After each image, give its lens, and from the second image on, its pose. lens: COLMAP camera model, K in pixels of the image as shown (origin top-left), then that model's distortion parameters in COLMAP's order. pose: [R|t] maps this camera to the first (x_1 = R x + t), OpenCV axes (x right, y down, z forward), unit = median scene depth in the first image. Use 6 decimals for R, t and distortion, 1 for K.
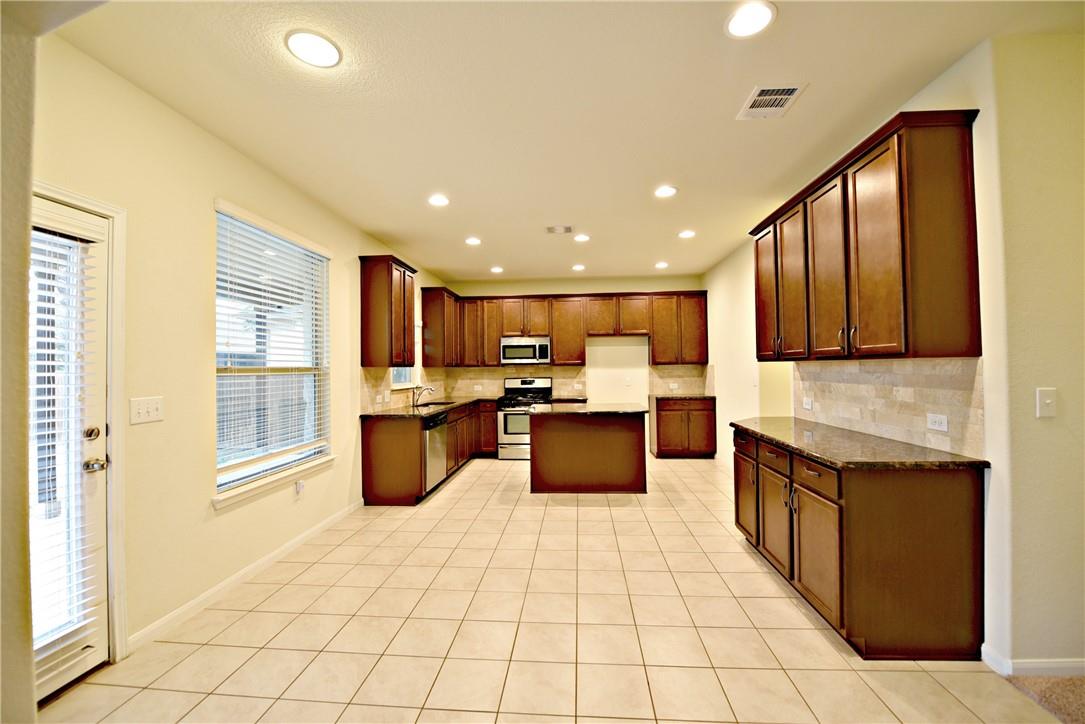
lens RADIAL K [[429.8, 0, 548.2], [0, 429.8, 361.9], [0, 0, 1]] dist [-0.017699, -0.002107]
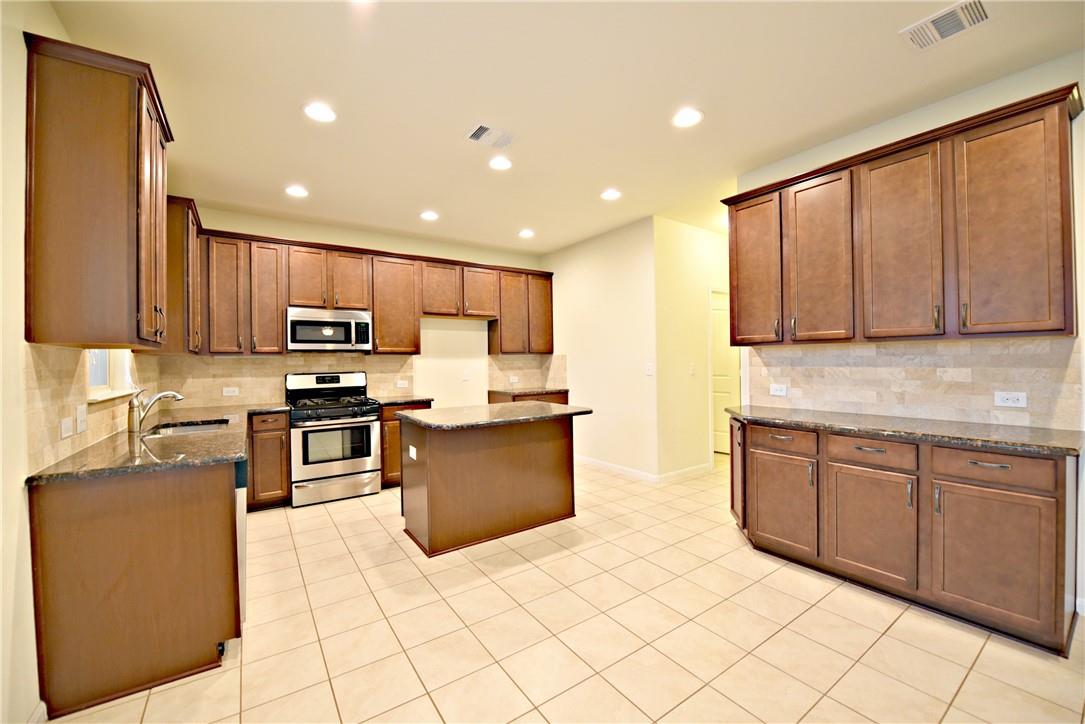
lens RADIAL K [[429.8, 0, 545.9], [0, 429.8, 361.8], [0, 0, 1]] dist [-0.017699, -0.002107]
pose [[0.778931, -0.000414, 0.627109, -0.271695], [-0.004443, 0.999971, 0.006178, 0.020638], [-0.627093, -0.007598, 0.778907, 0.392371]]
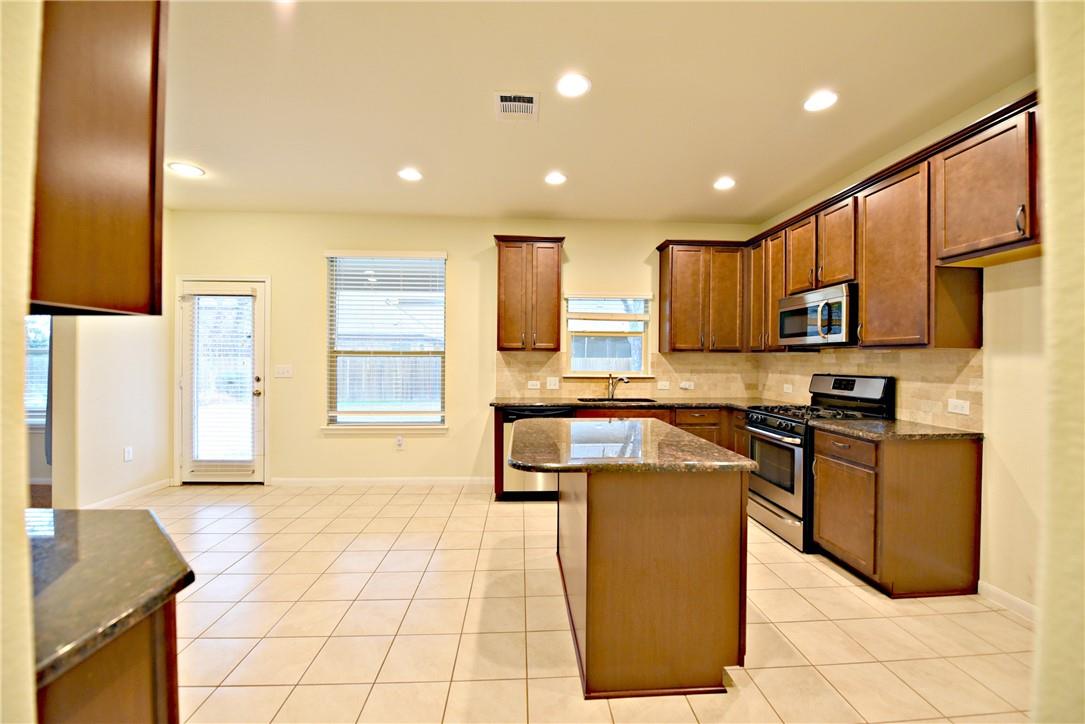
lens RADIAL K [[429.8, 0, 544.3], [0, 429.8, 361.5], [0, 0, 1]] dist [-0.017699, -0.002107]
pose [[0.127061, 0.017732, -0.991736, 0.521764], [0.006356, 0.999805, 0.018690, 0.015500], [0.991875, -0.008678, 0.126924, 0.839870]]
